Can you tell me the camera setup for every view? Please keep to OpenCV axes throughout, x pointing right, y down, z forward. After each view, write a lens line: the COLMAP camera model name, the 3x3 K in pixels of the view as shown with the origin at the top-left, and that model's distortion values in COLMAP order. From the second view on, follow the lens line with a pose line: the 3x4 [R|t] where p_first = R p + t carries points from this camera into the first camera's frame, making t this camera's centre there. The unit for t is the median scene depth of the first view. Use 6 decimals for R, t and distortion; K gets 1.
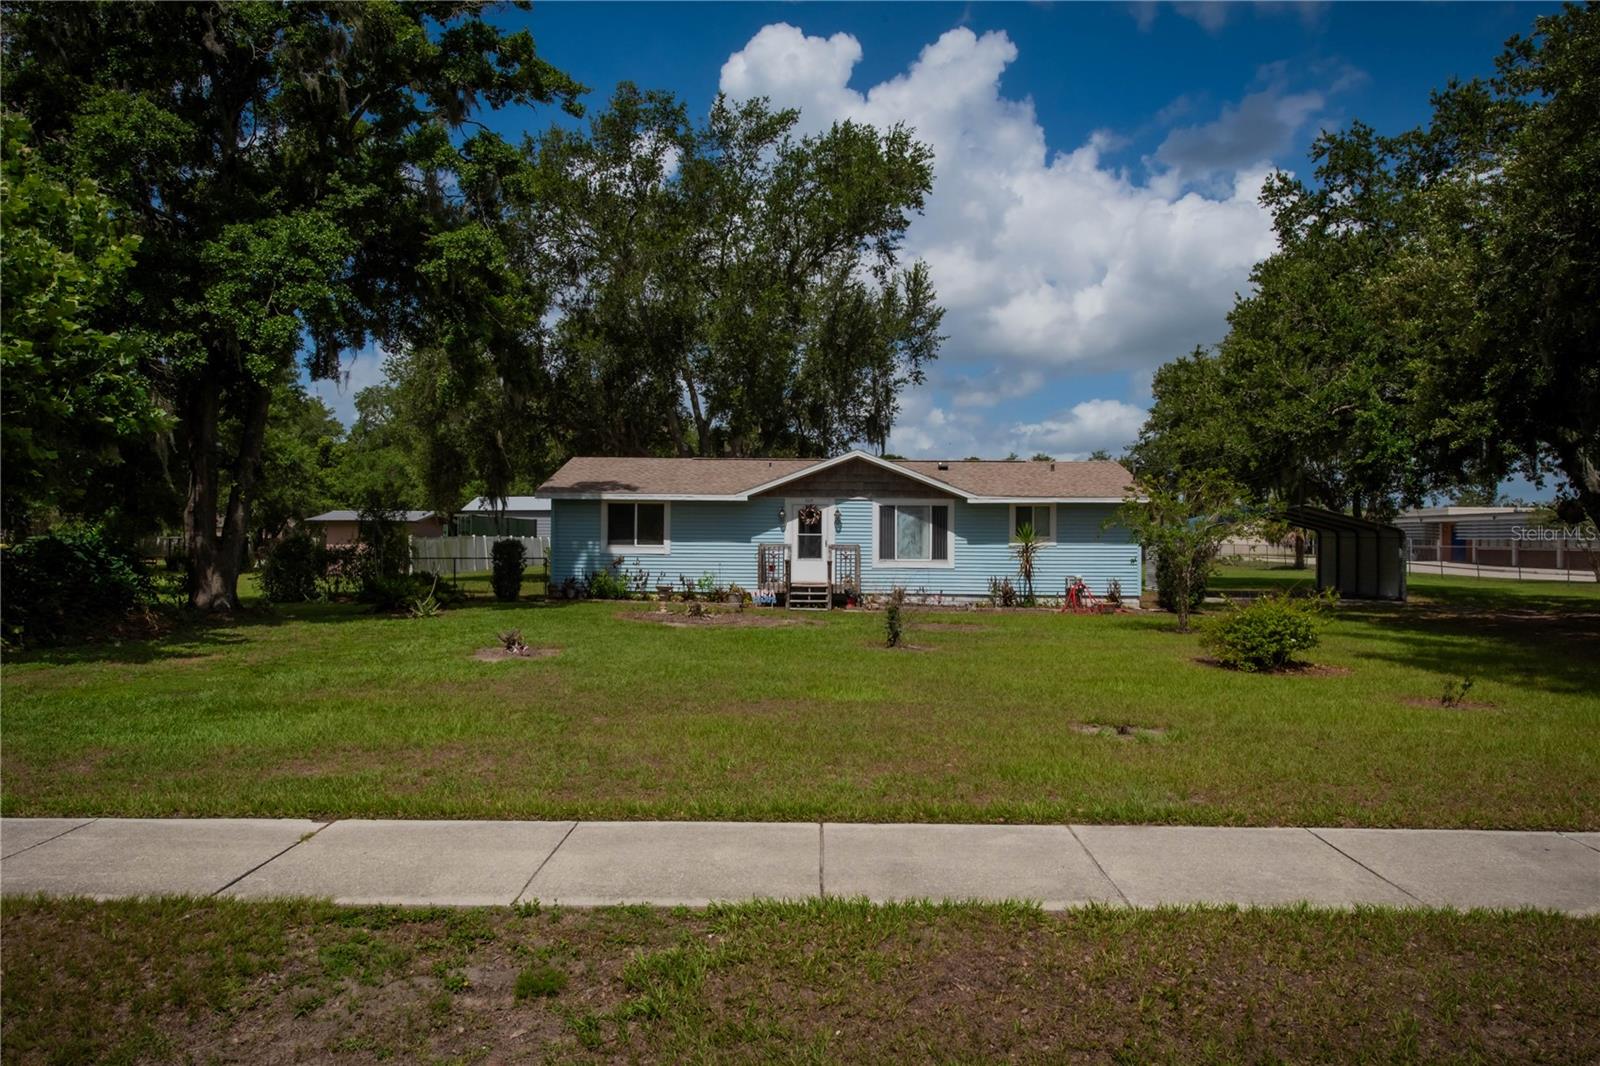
lens RADIAL K [[1083.6, 0, 800.0], [0, 1083.6, 533.0], [0, 0, 1]] dist [0.002805, 0.000676]
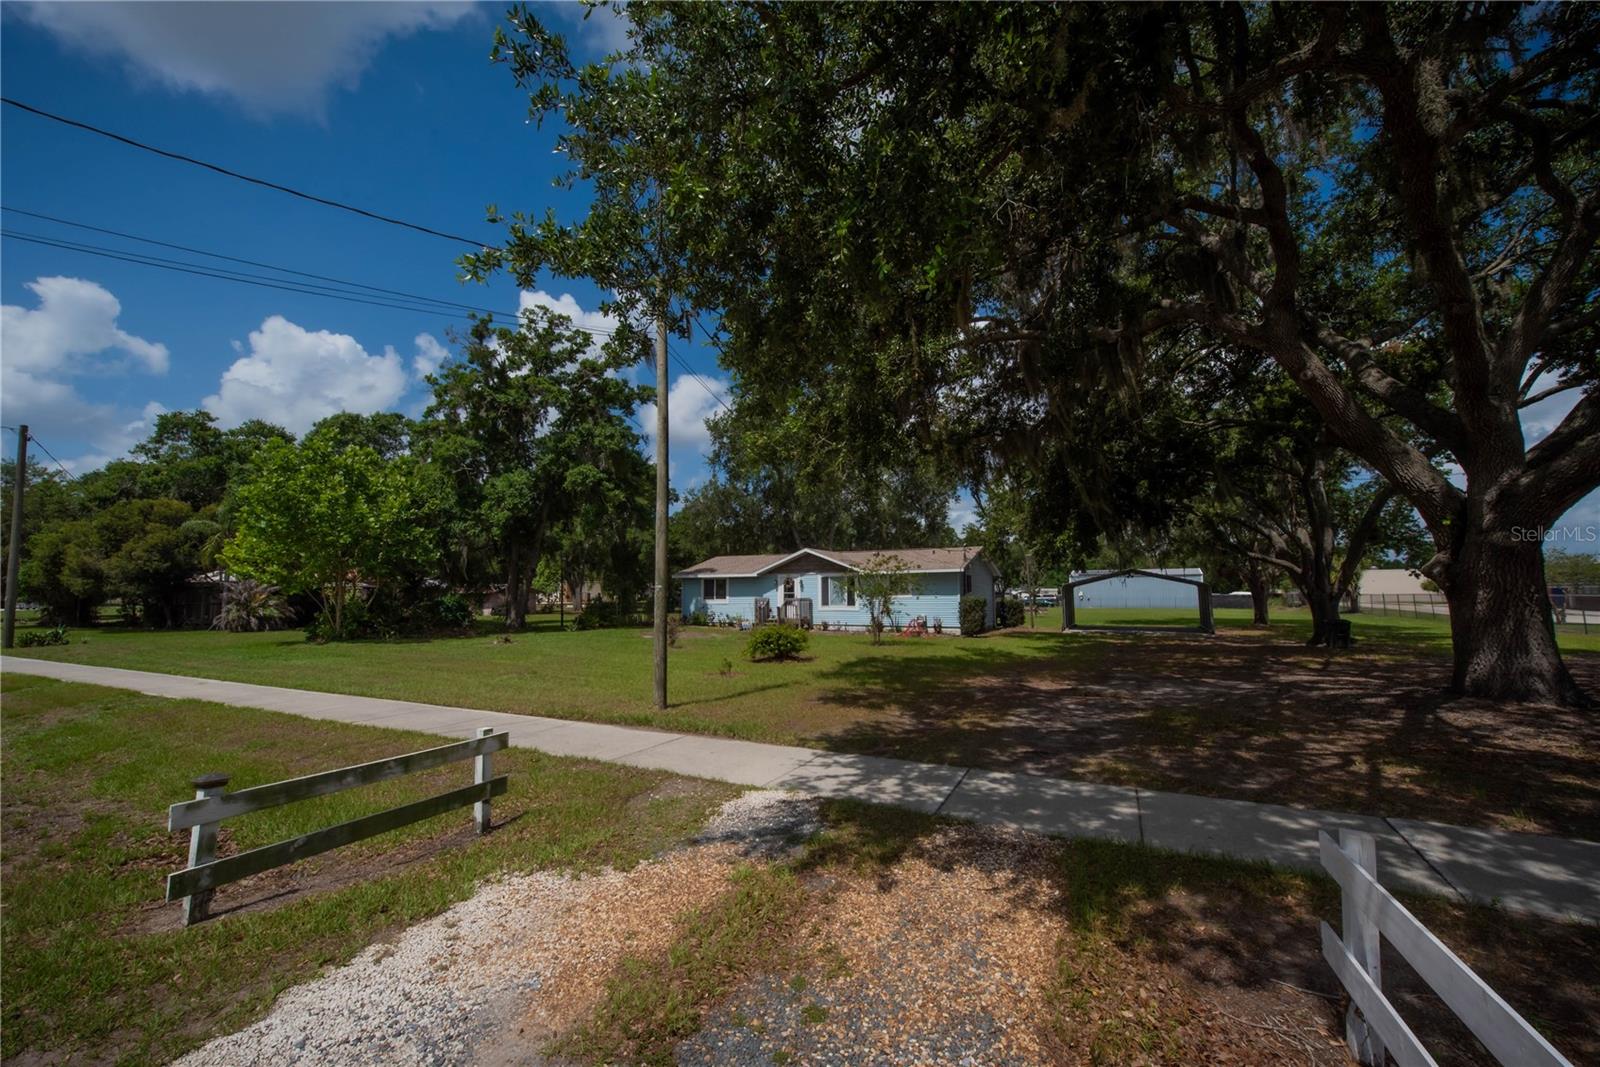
lens RADIAL K [[649.0, 0, 800.0], [0, 649.0, 533.5], [0, 0, 1]] dist [0.008229, -0.000149]
pose [[0.872546, -0.057966, -0.485080, 0.590671], [0.015647, 0.995742, -0.090844, 0.001496], [0.488281, 0.071676, 0.869738, 0.002555]]
